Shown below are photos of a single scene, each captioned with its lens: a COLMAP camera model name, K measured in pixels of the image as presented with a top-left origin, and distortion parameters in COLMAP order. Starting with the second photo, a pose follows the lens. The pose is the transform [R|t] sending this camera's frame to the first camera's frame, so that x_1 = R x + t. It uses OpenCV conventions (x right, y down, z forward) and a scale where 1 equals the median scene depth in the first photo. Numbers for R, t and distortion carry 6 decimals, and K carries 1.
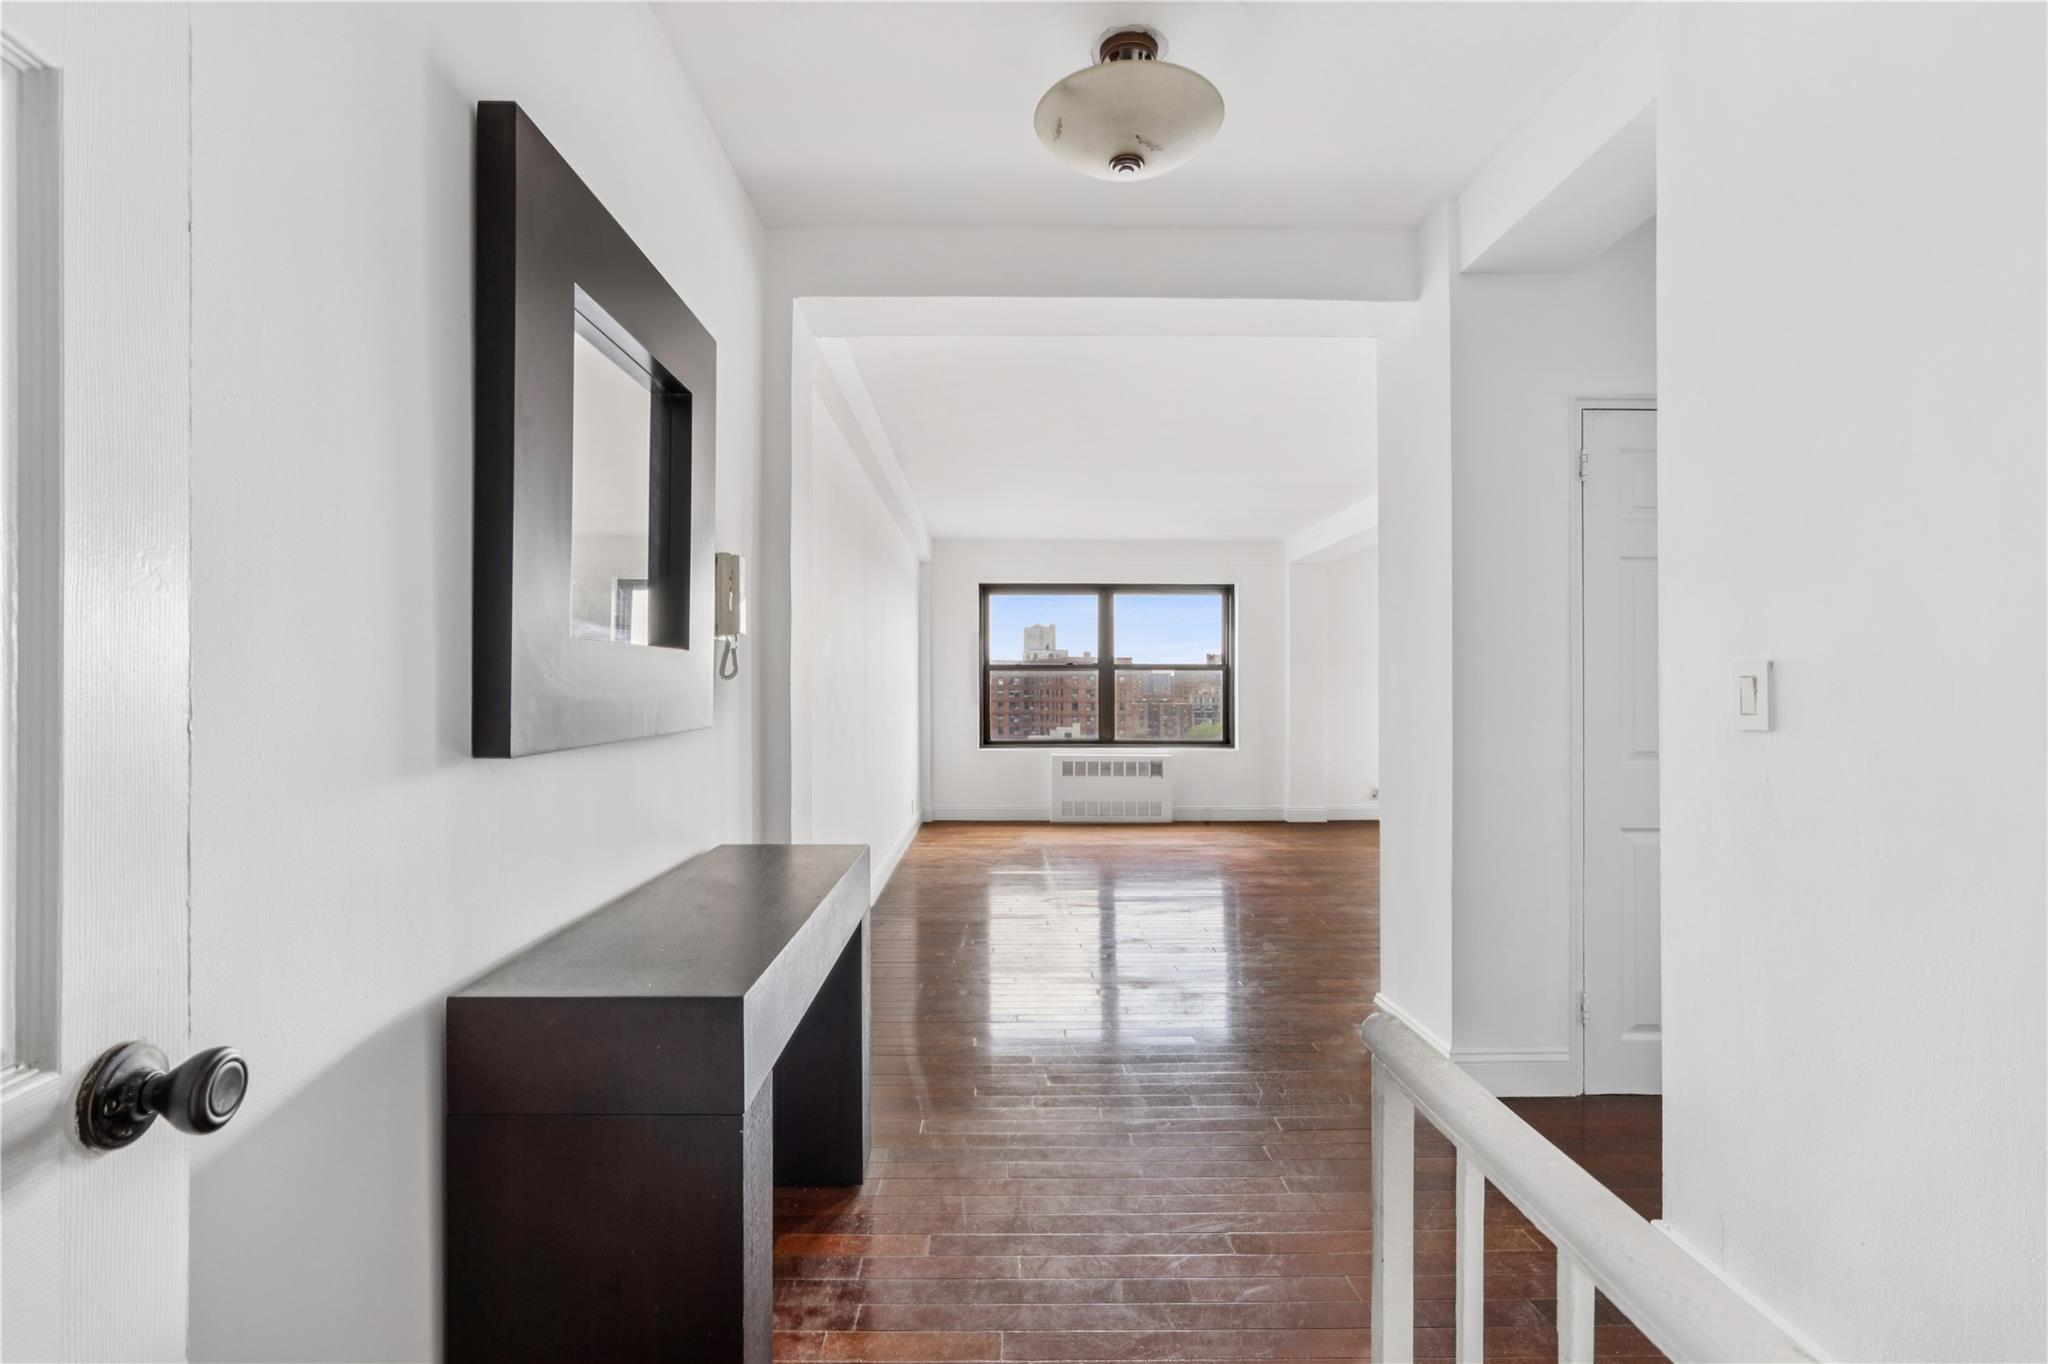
lens RADIAL K [[943.9, 0, 1024.0], [0, 943.9, 682.0], [0, 0, 1]] dist [0.000087, -0.000002]
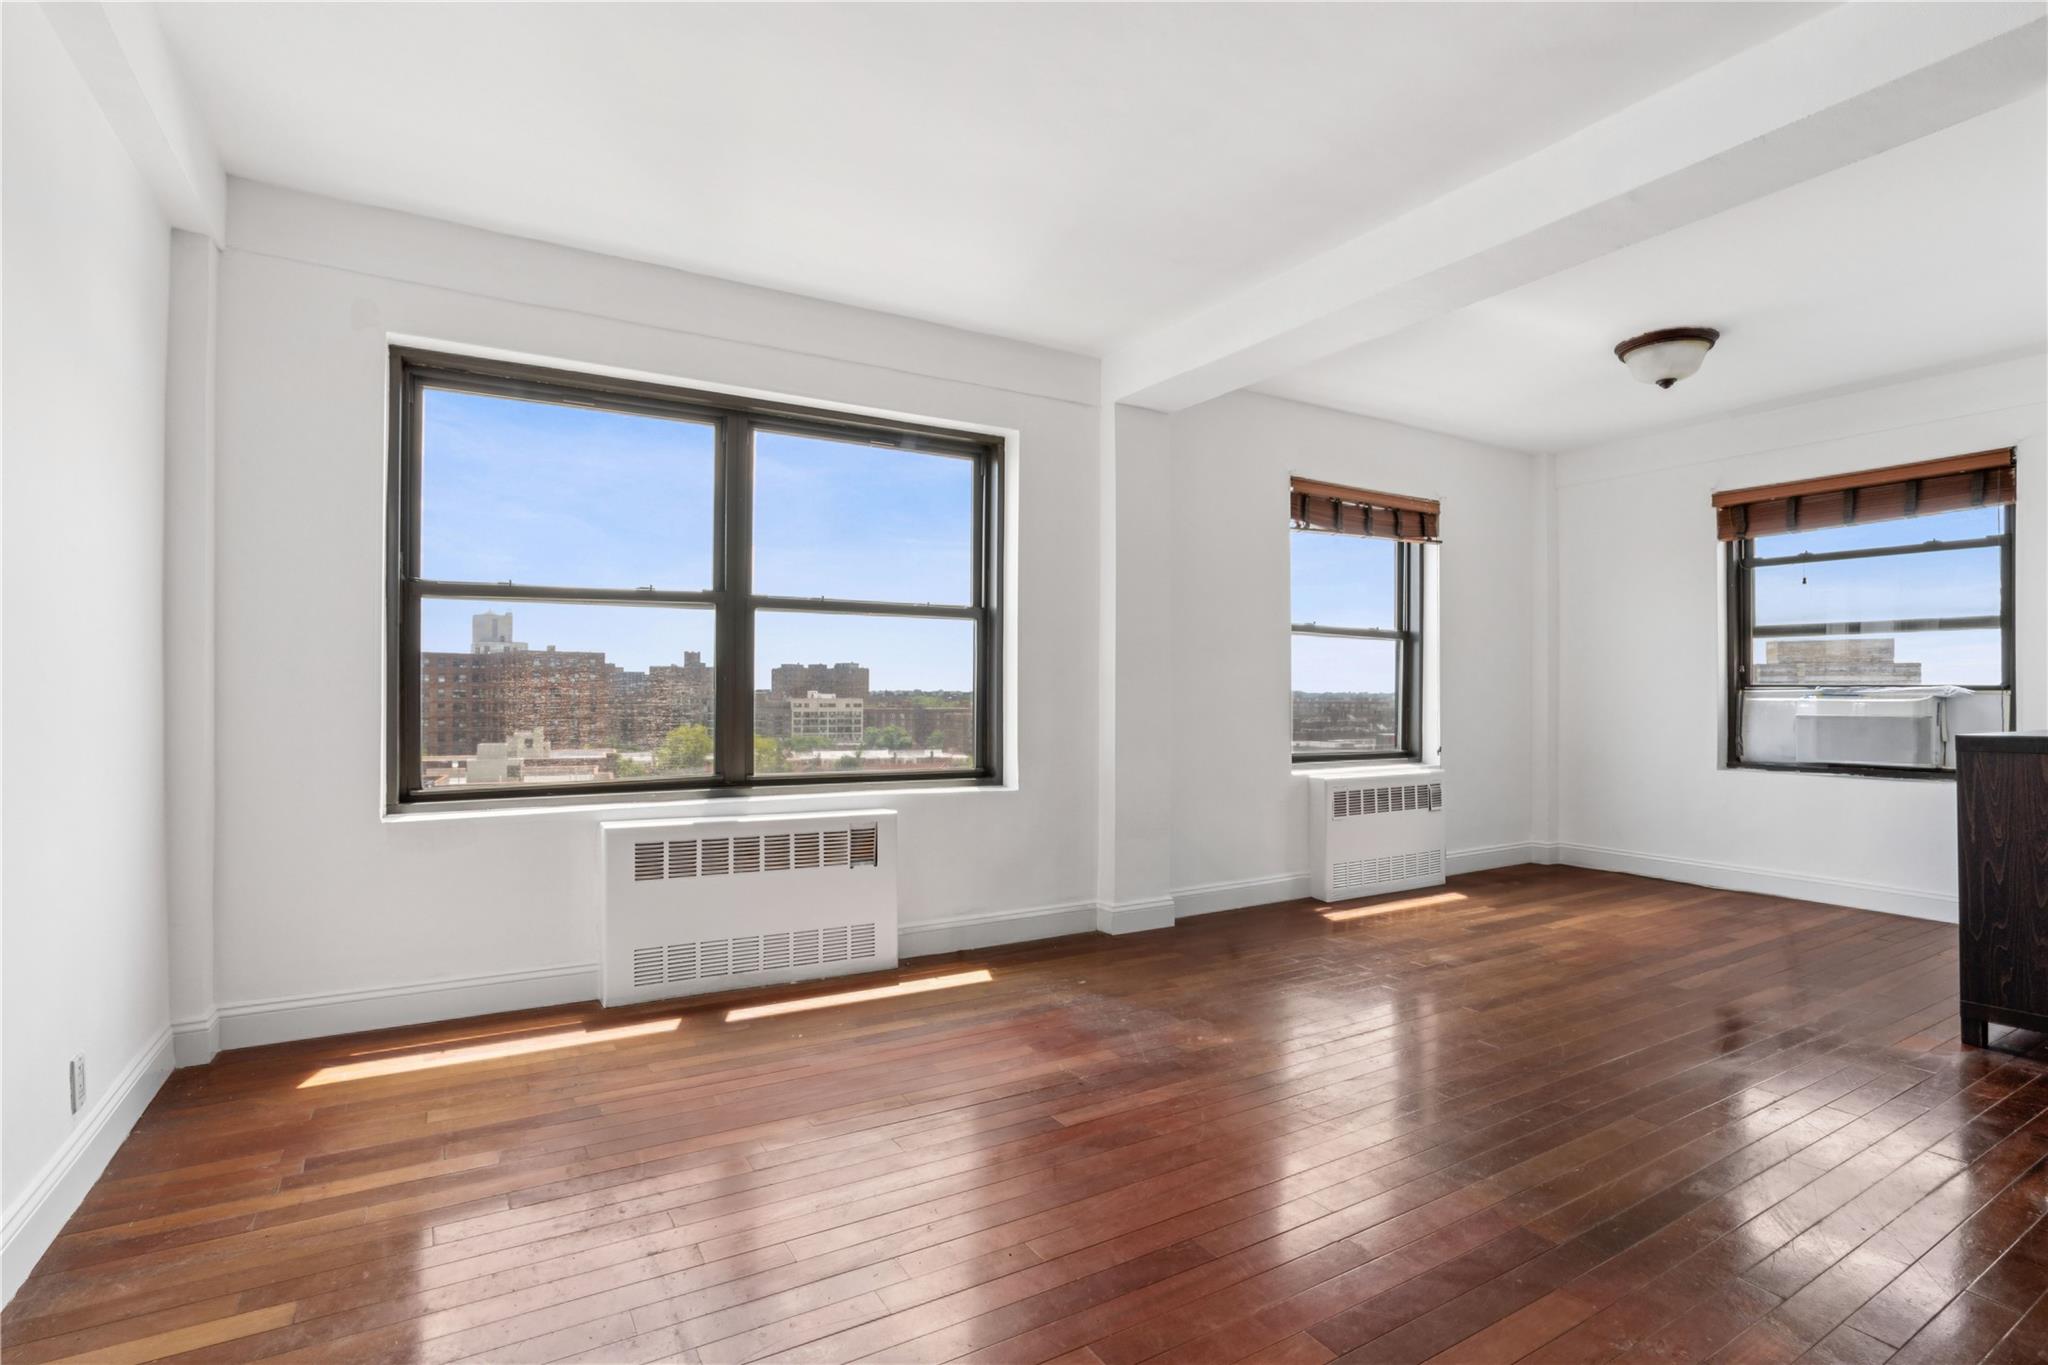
lens RADIAL K [[854.9, 0, 847.0], [0, 854.9, 685.1], [0, 0, 1]] dist [-0.001001, -0.000036]
pose [[0.912976, 0.005484, 0.407977, -0.021249], [-0.004744, 0.999985, -0.002825, 0.021757], [-0.407986, 0.000643, 0.912988, 0.643534]]
